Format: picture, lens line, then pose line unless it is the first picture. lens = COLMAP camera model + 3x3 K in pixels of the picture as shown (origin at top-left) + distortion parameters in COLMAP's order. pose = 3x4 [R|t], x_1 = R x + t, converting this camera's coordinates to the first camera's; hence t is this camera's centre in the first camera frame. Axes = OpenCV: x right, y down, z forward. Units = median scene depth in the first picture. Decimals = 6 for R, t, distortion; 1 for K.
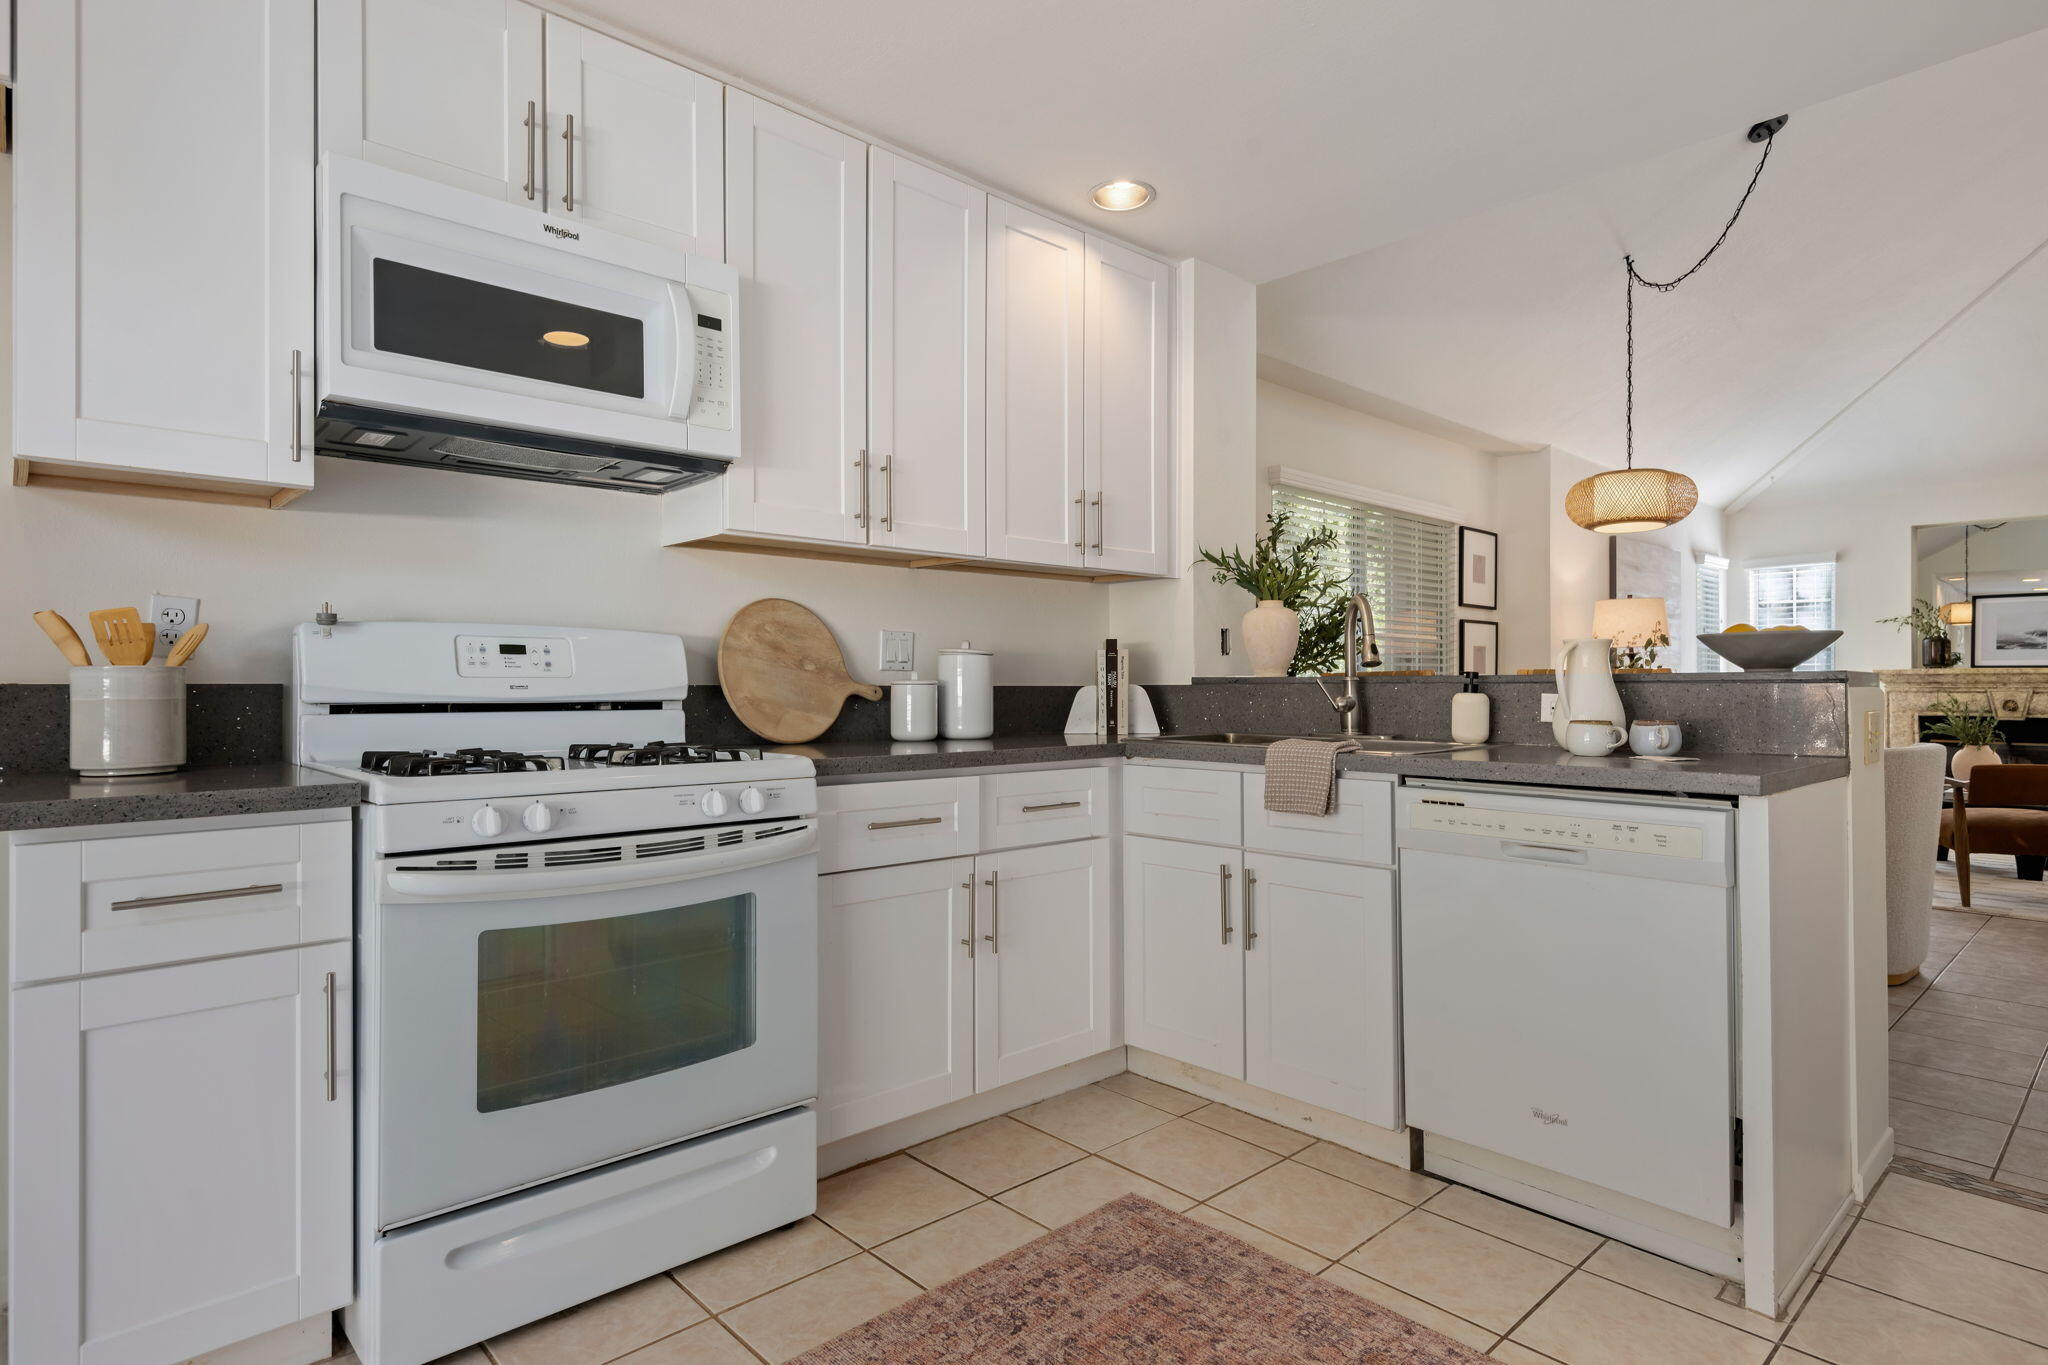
lens RADIAL K [[1080.8, 0, 1024.0], [0, 1080.8, 682.5], [0, 0, 1]] dist [0.026370, -0.016197]
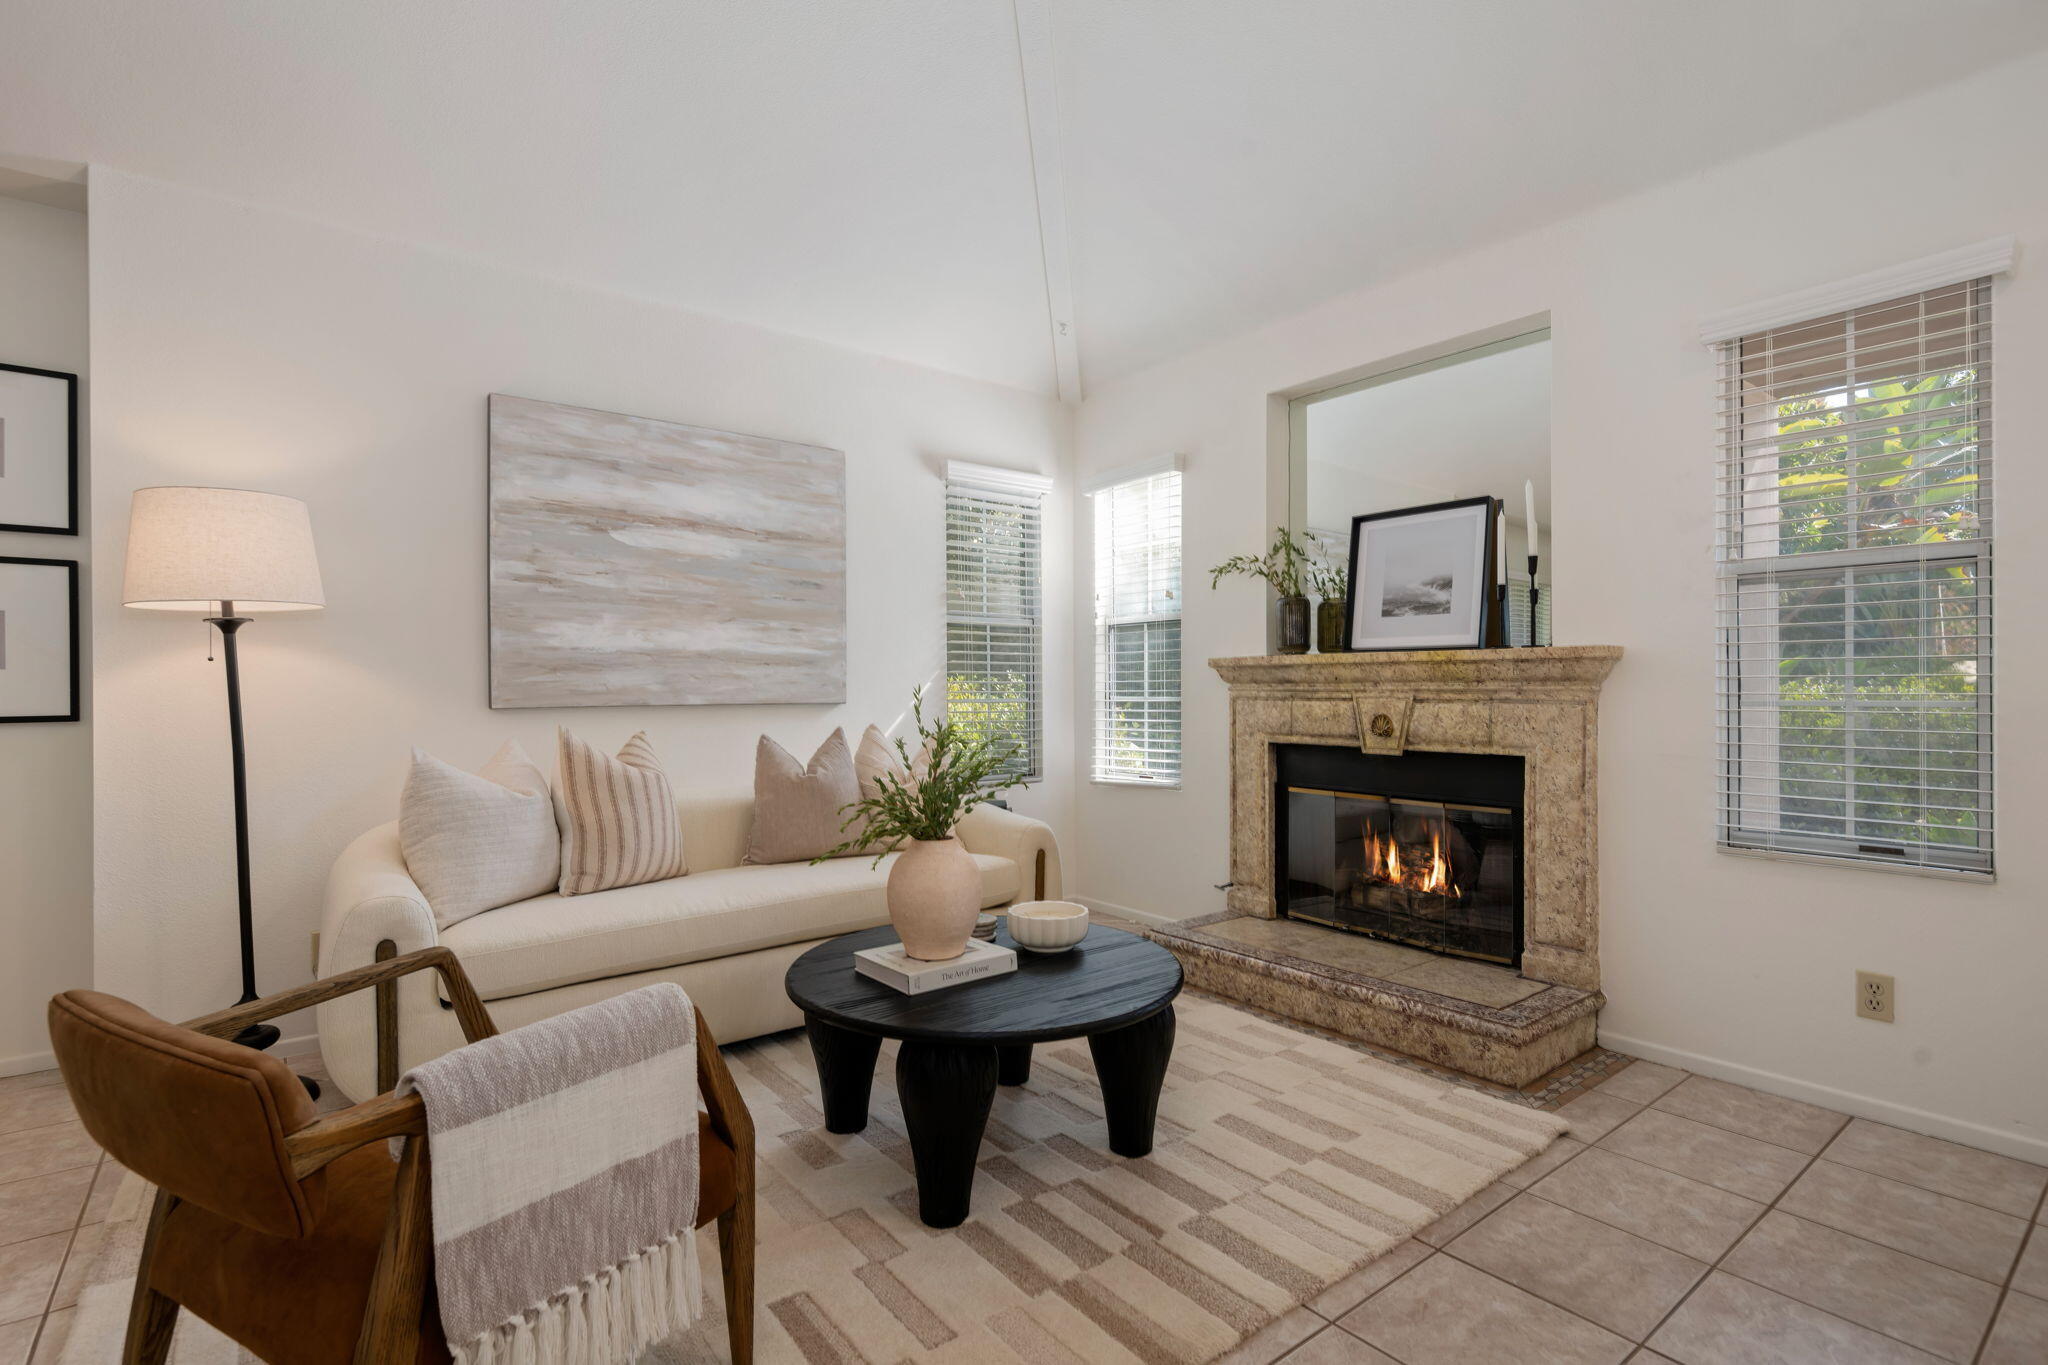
lens RADIAL K [[1026.9, 0, 1024.0], [0, 1026.9, 682.5], [0, 0, 1]] dist [0.026228, -0.000001]
pose [[0.993648, -0.001320, -0.112528, 2.430608], [0.000966, 0.999994, -0.003198, 0.007427], [0.112531, 0.003069, 0.993643, 1.546880]]
